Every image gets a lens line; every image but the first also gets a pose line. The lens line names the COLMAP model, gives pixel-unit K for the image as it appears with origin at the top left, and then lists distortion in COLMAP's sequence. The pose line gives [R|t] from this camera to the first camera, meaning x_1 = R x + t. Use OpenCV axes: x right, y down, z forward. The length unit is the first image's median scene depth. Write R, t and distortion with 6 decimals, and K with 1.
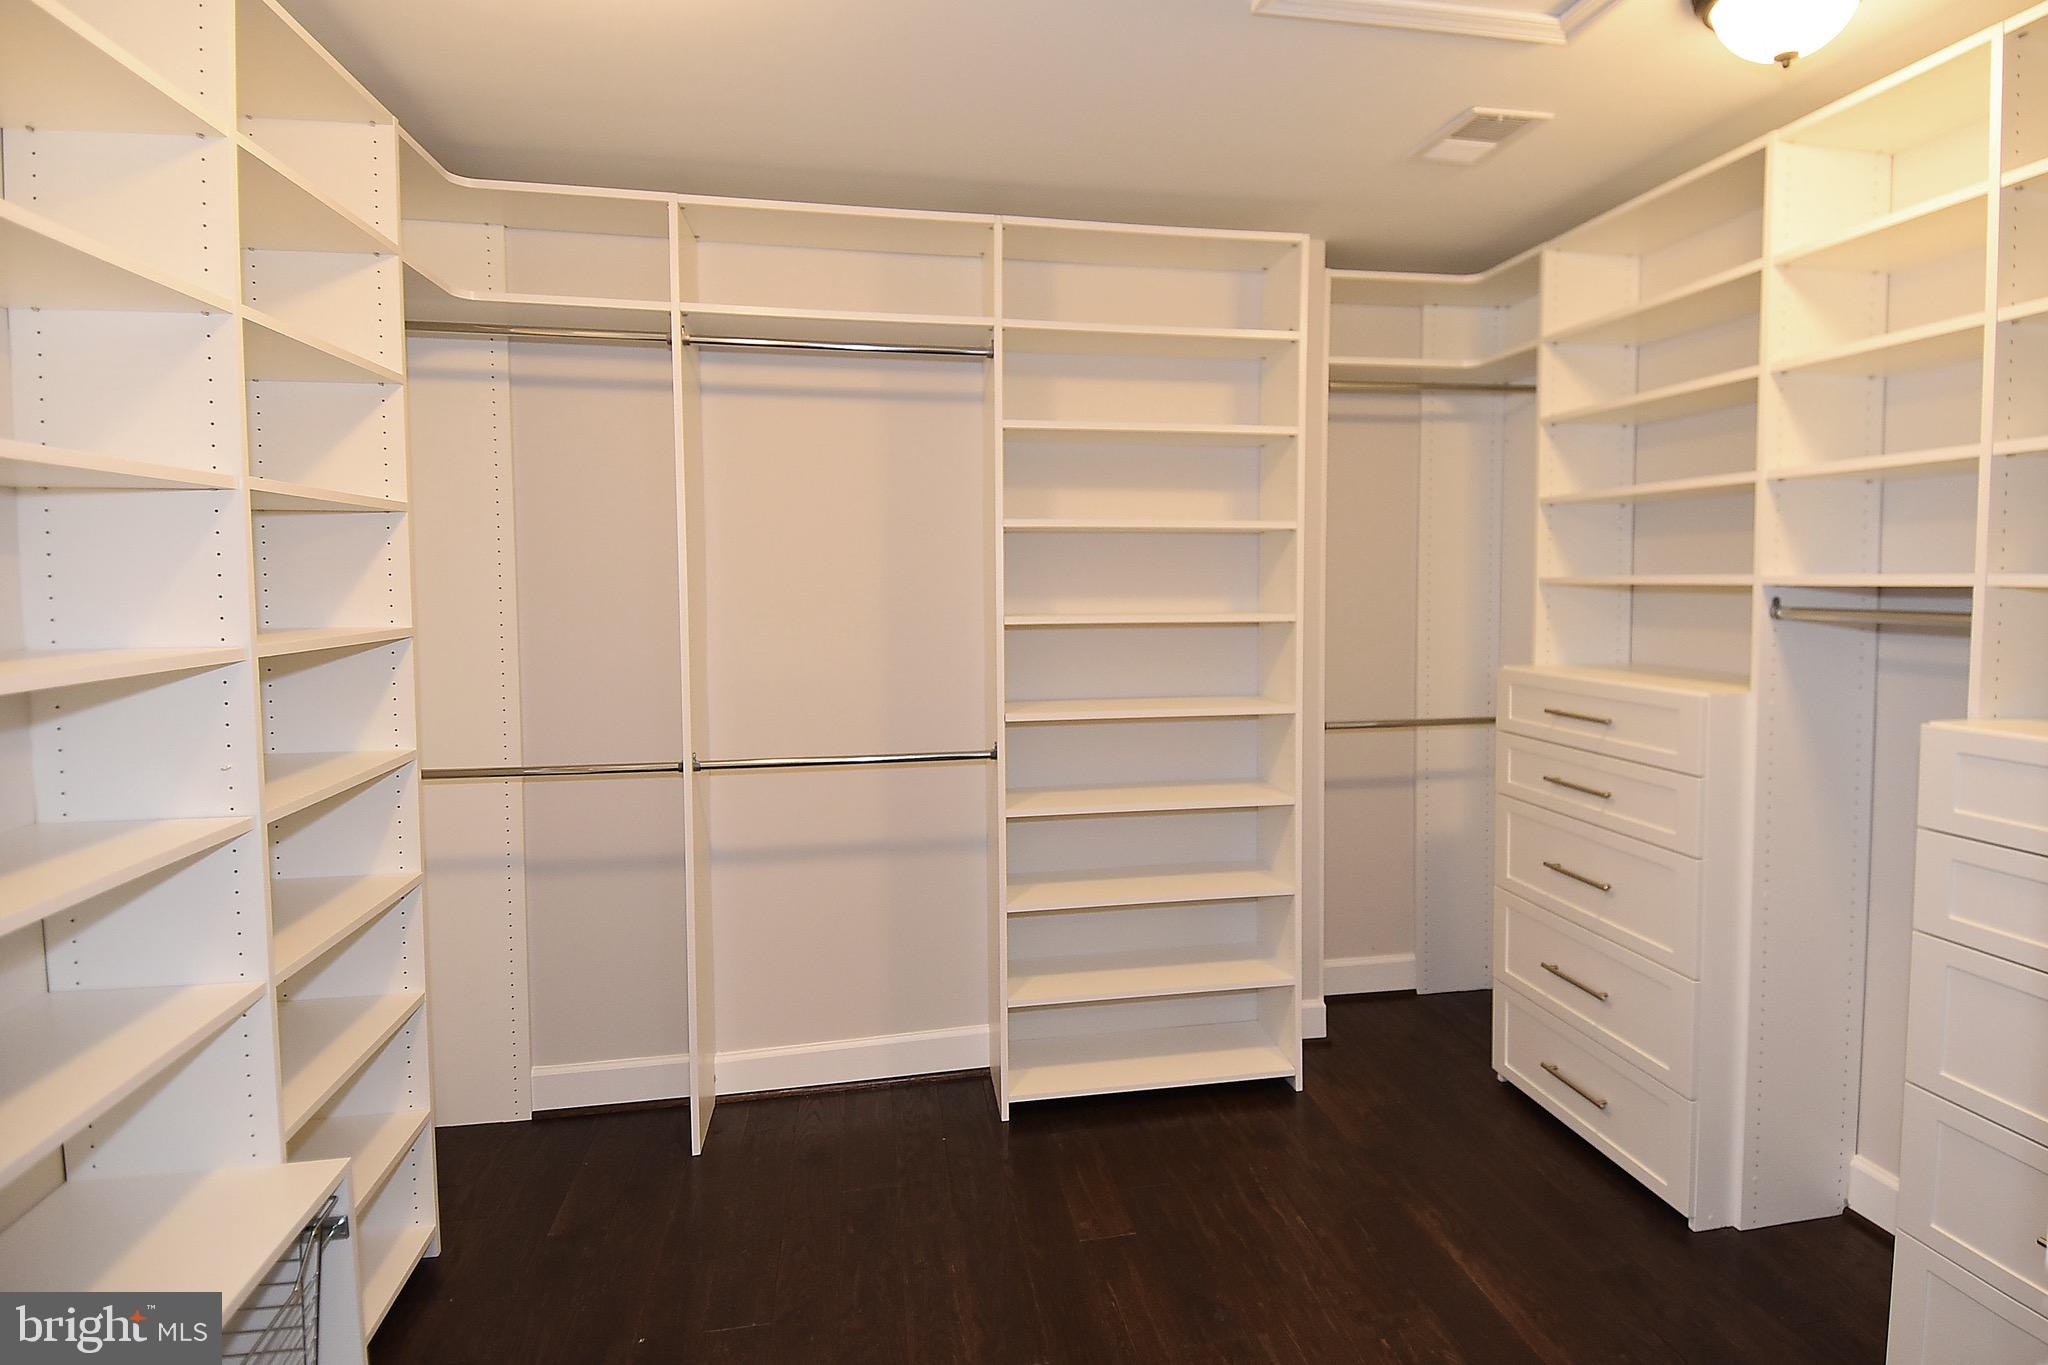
lens RADIAL K [[1087.8, 0, 1090.3], [0, 1087.8, 632.3], [0, 0, 1]] dist [0.062480, -0.063791]
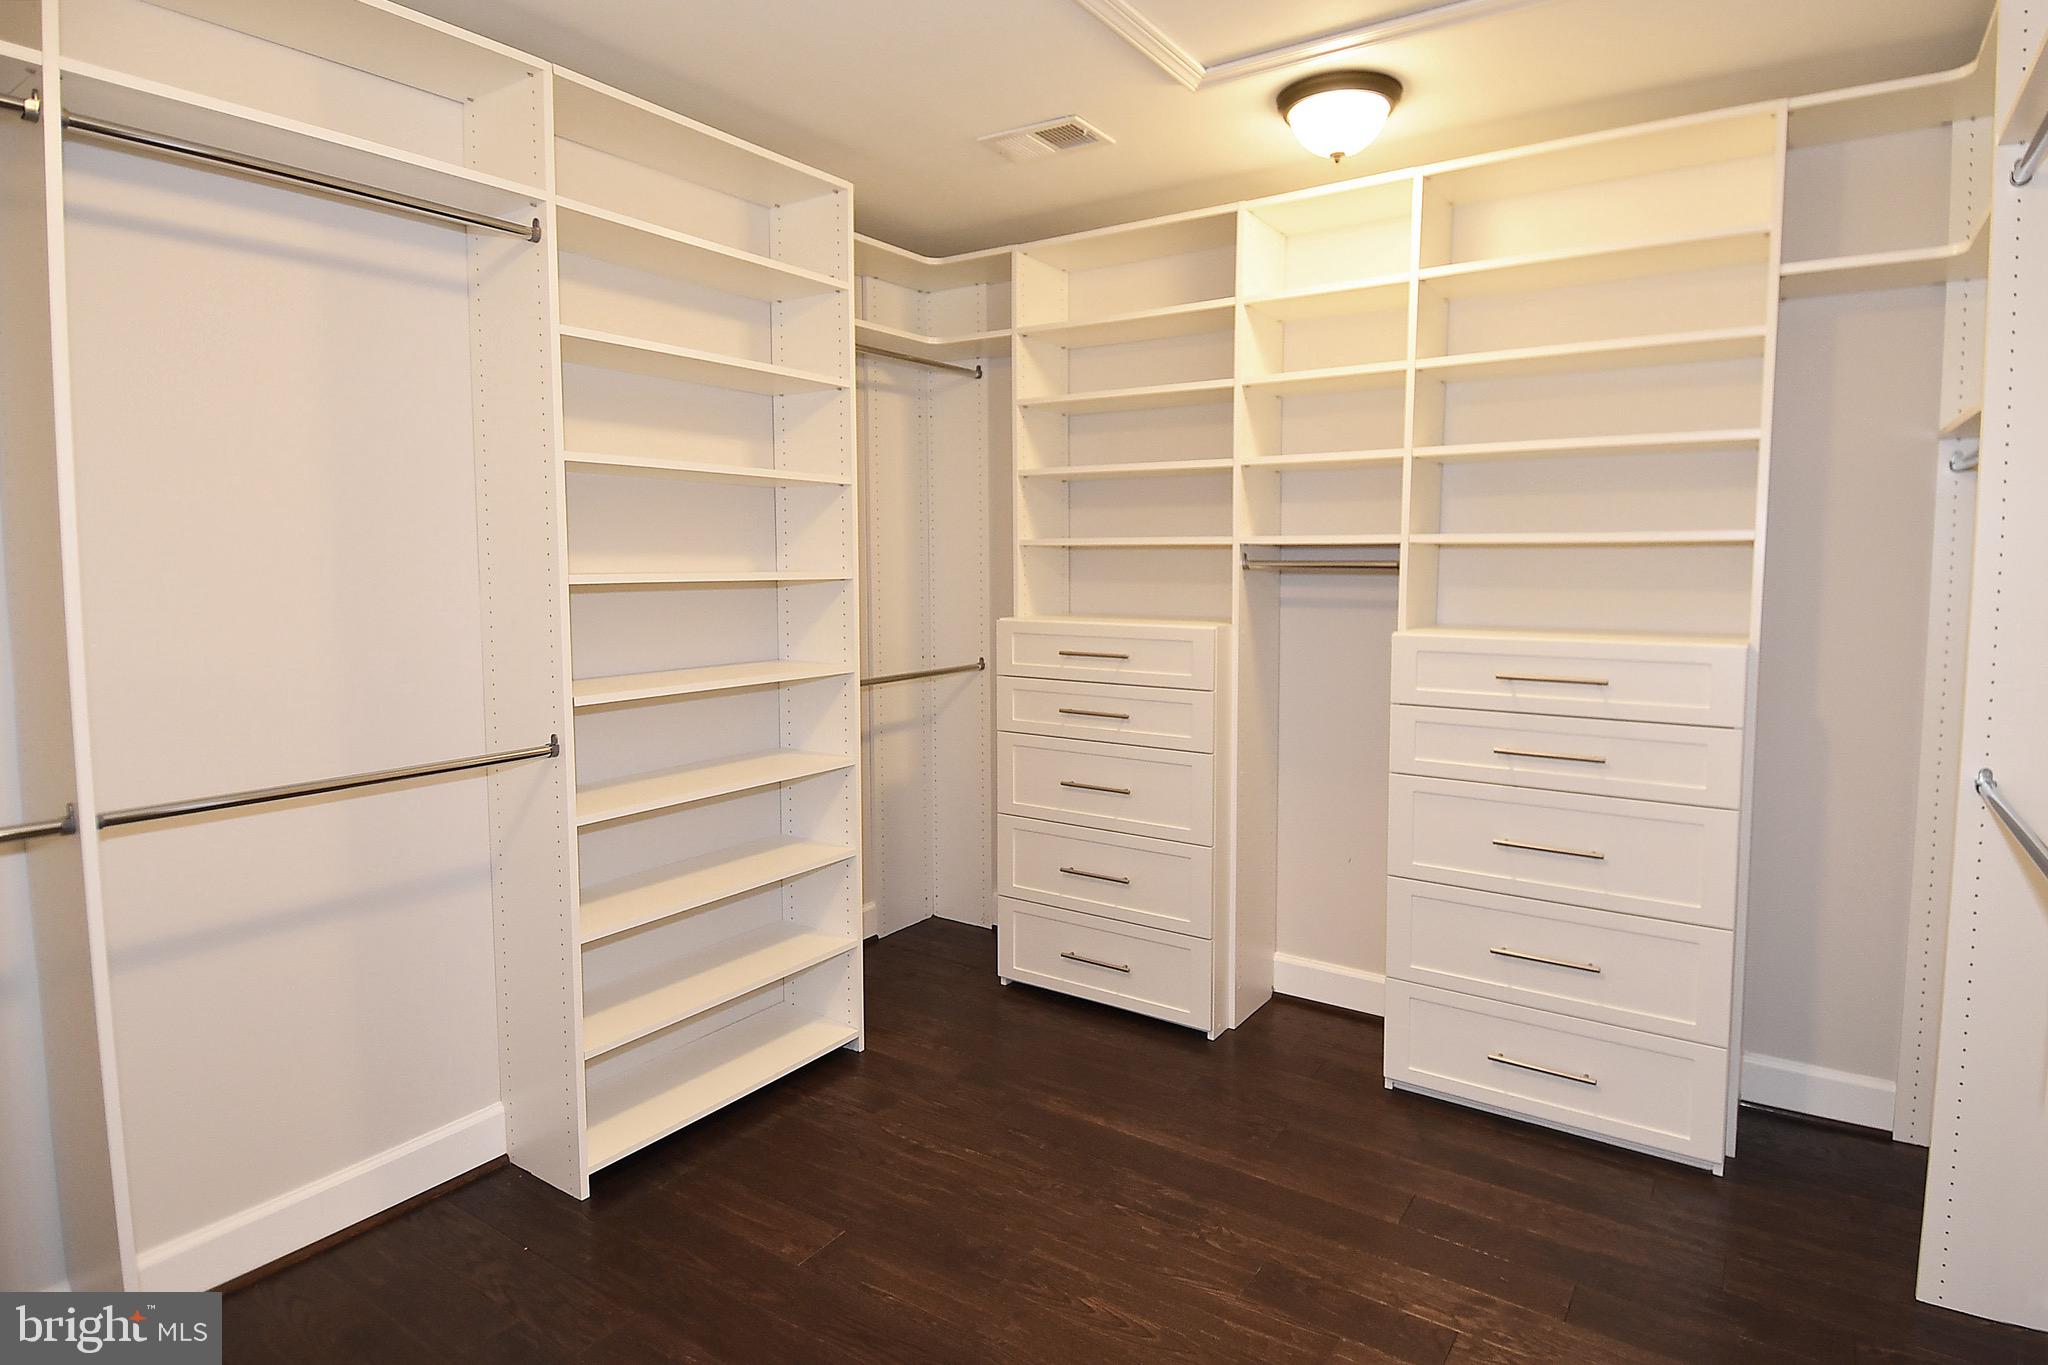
lens RADIAL K [[1087.8, 0, 1090.3], [0, 1087.8, 632.3], [0, 0, 1]] dist [0.062480, -0.063791]
pose [[0.697378, -0.044062, 0.715348, -0.385622], [0.030310, 0.999029, 0.031988, 0.013436], [-0.716062, -0.000626, 0.698036, 0.168472]]
